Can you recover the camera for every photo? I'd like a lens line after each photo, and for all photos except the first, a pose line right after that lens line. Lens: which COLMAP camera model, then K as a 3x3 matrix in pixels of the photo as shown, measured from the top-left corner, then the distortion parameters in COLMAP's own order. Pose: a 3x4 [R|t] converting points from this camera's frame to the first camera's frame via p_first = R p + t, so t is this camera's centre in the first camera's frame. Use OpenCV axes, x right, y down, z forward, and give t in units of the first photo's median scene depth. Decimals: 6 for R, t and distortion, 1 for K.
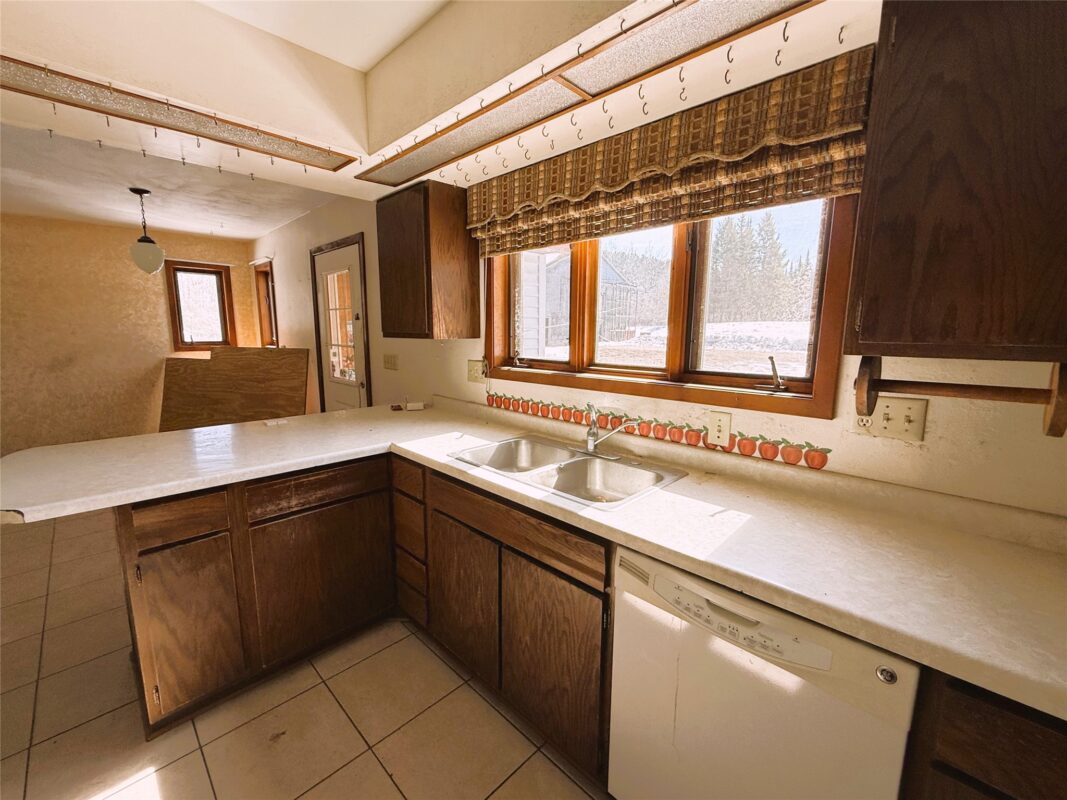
lens RADIAL K [[430.1, 0, 540.2], [0, 430.1, 400.2], [0, 0, 1]] dist [-0.002205, 0.000508]
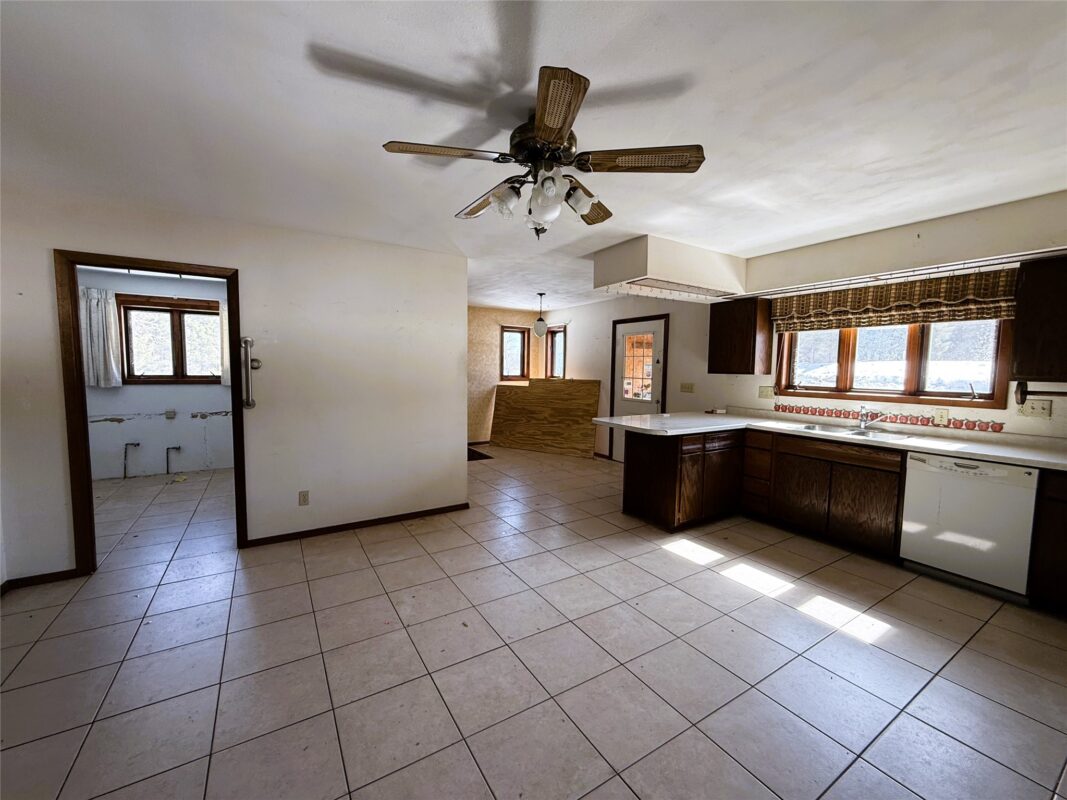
lens RADIAL K [[430.1, 0, 530.5], [0, 430.1, 400.5], [0, 0, 1]] dist [-0.002205, 0.000508]
pose [[0.971938, 0.024784, -0.233926, -1.006424], [-0.044753, 0.995754, -0.080446, 0.231657], [0.230939, 0.088657, 0.968921, -1.459775]]
